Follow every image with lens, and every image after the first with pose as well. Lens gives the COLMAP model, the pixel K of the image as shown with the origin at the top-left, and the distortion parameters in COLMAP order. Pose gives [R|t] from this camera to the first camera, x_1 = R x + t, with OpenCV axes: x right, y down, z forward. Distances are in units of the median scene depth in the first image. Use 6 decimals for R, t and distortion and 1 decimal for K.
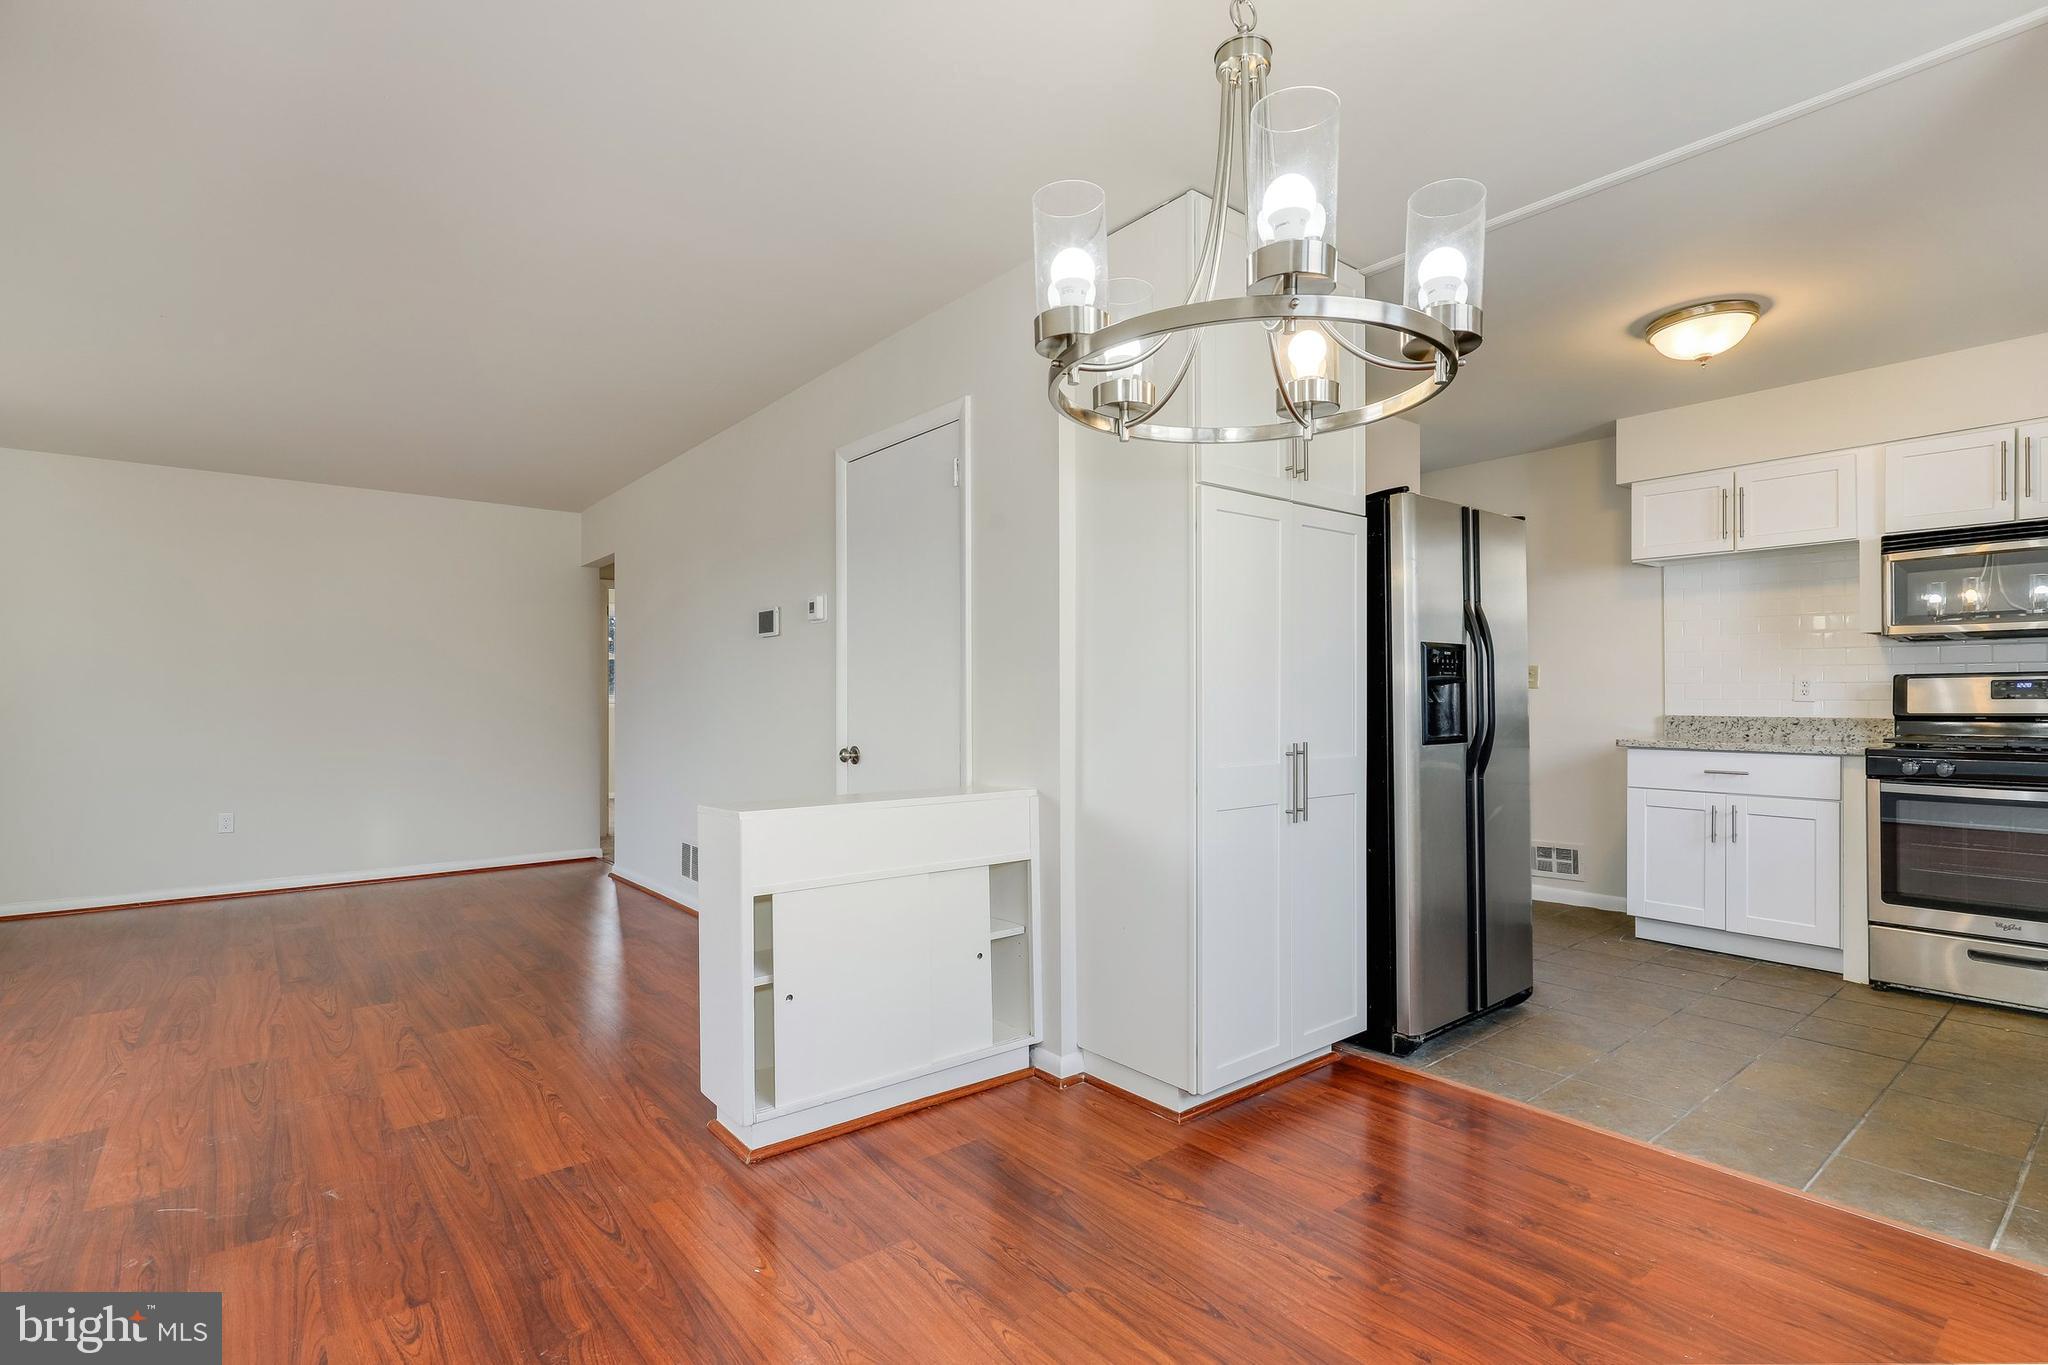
lens RADIAL K [[967.7, 0, 1017.3], [0, 967.7, 695.2], [0, 0, 1]] dist [-0.006502, -0.000237]
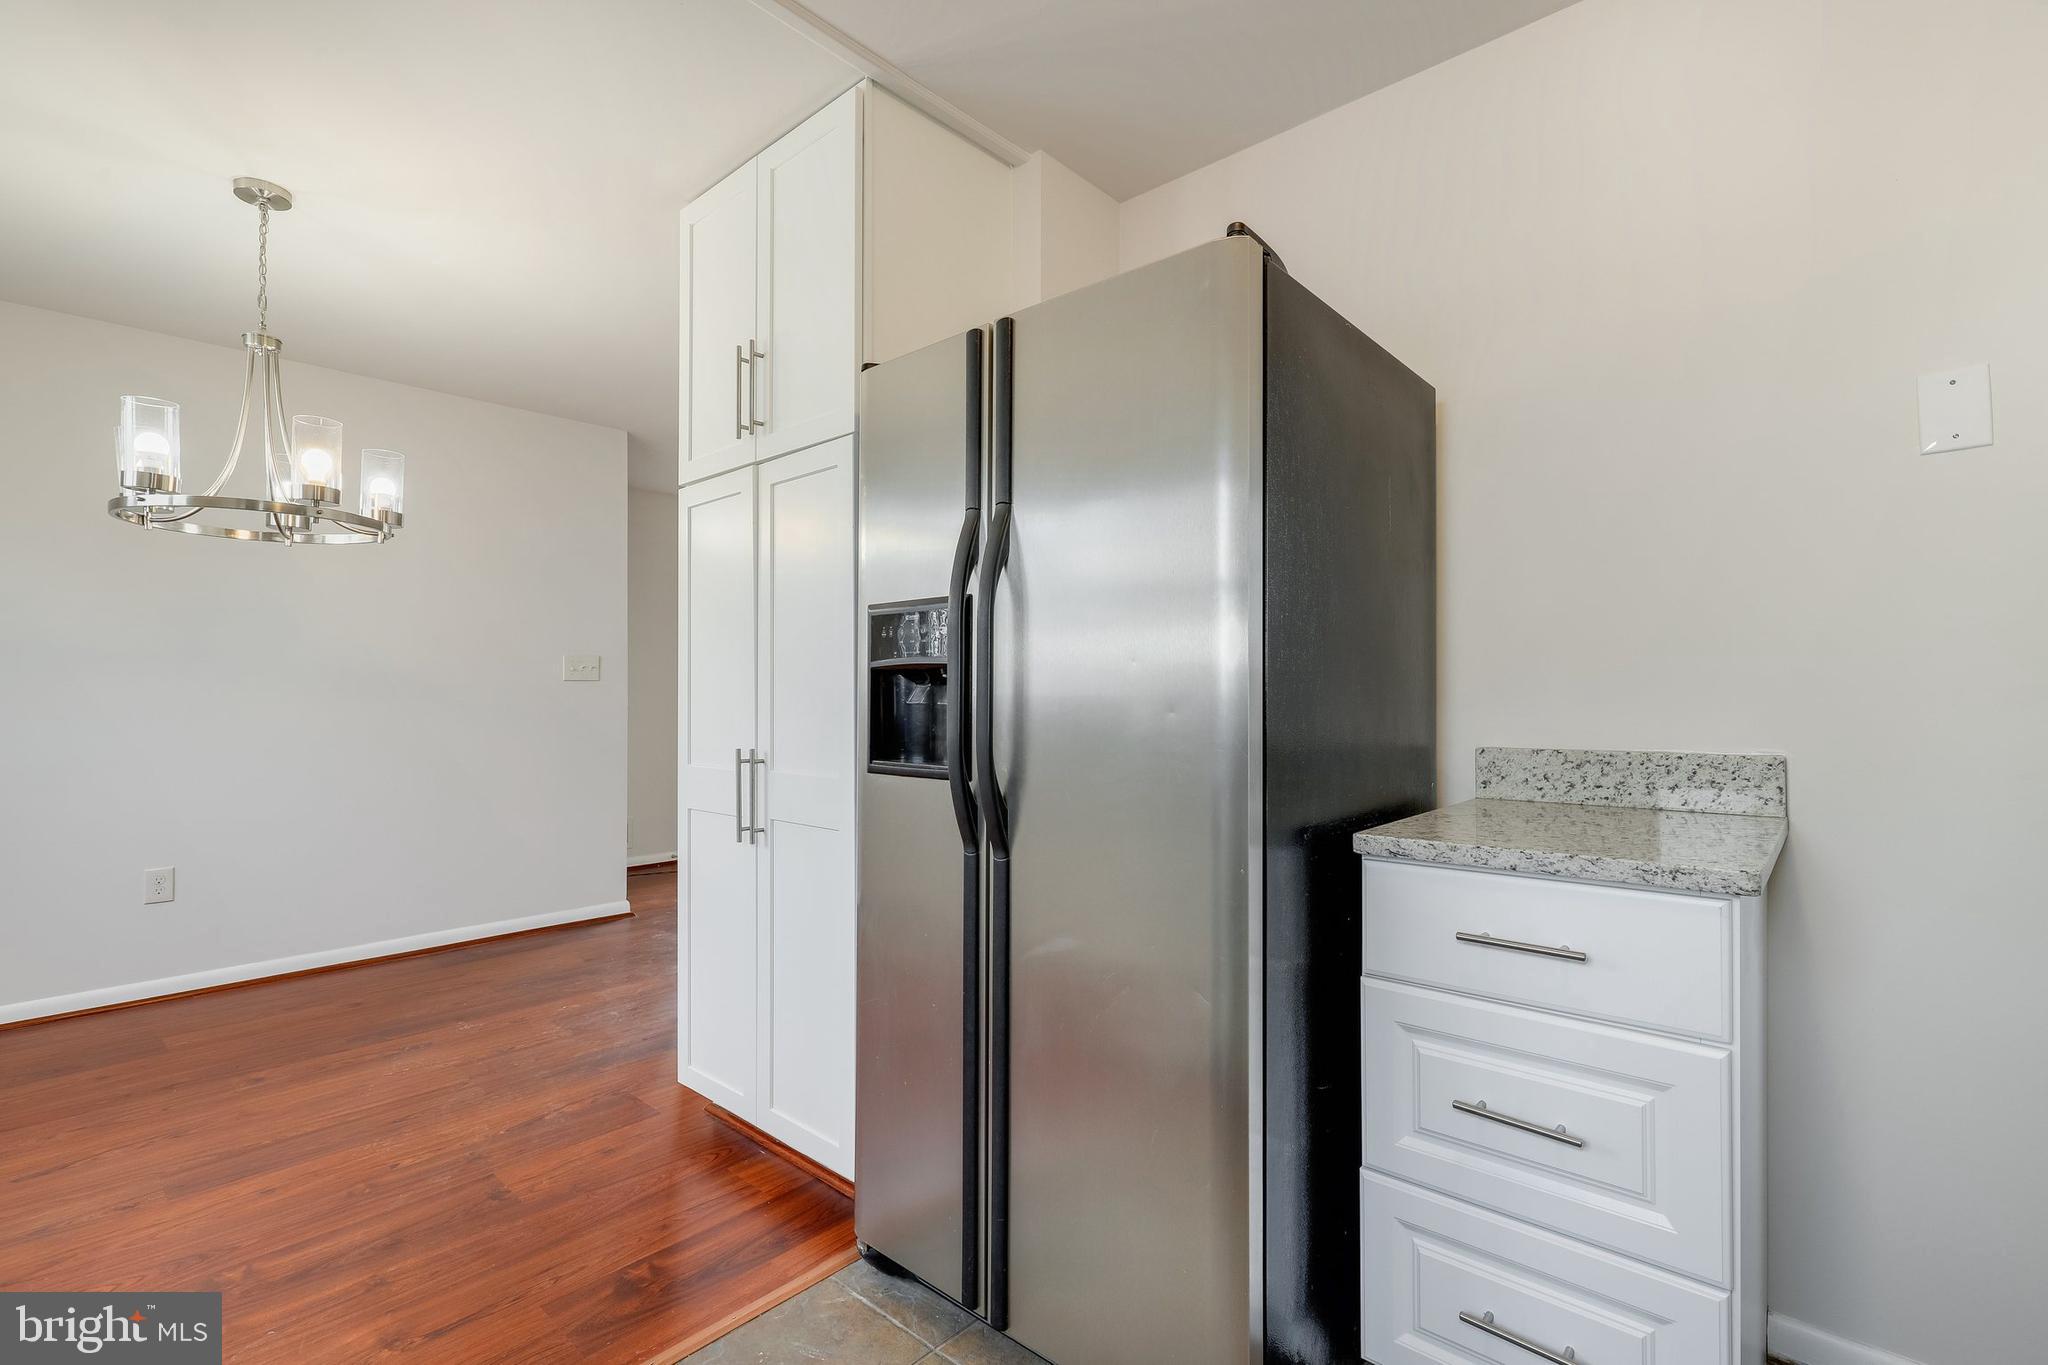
lens RADIAL K [[937.8, 0, 1019.2], [0, 937.8, 699.5], [0, 0, 1]] dist [0.002087, 0.000770]
pose [[0.150981, 0.008585, -0.988499, 0.798193], [0.002784, 0.999955, 0.009110, 0.000677], [0.988533, -0.004127, 0.150950, 0.788661]]
